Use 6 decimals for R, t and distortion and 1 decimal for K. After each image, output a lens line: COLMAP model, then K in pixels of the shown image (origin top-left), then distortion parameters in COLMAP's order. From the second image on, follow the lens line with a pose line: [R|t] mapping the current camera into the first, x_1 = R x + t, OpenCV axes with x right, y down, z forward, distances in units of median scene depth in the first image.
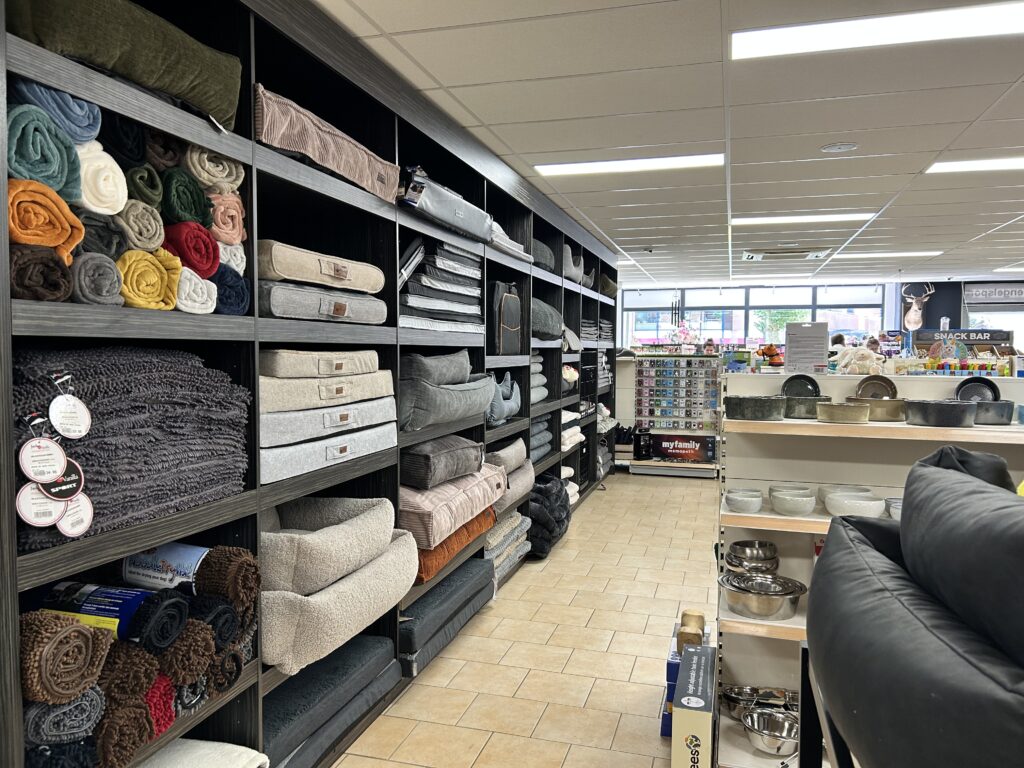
lens RADIAL K [[771.1, 0, 510.6], [0, 771.1, 385.9], [0, 0, 1]] dist [0.049364, -0.060163]
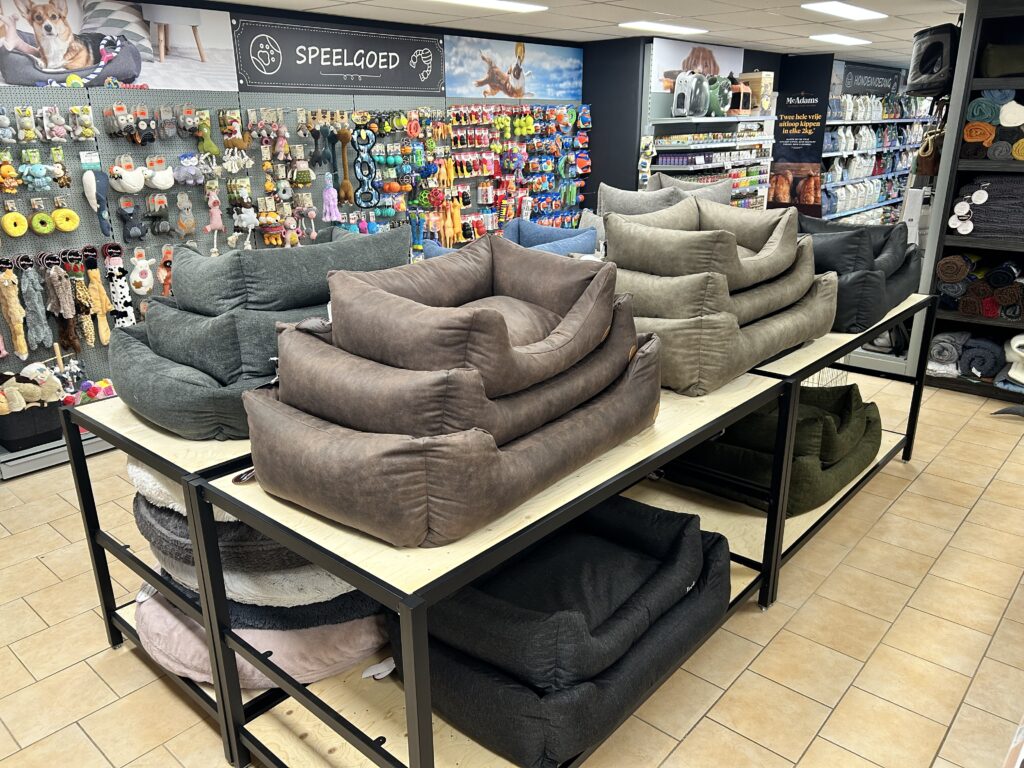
lens RADIAL K [[771.1, 0, 516.0], [0, 771.1, 388.0], [0, 0, 1]] dist [0.049364, -0.060163]
pose [[-0.422929, 0.290865, -0.858213, 3.199098], [-0.043667, 0.939442, 0.339915, -0.227493], [0.905110, 0.181236, -0.384616, 0.674779]]
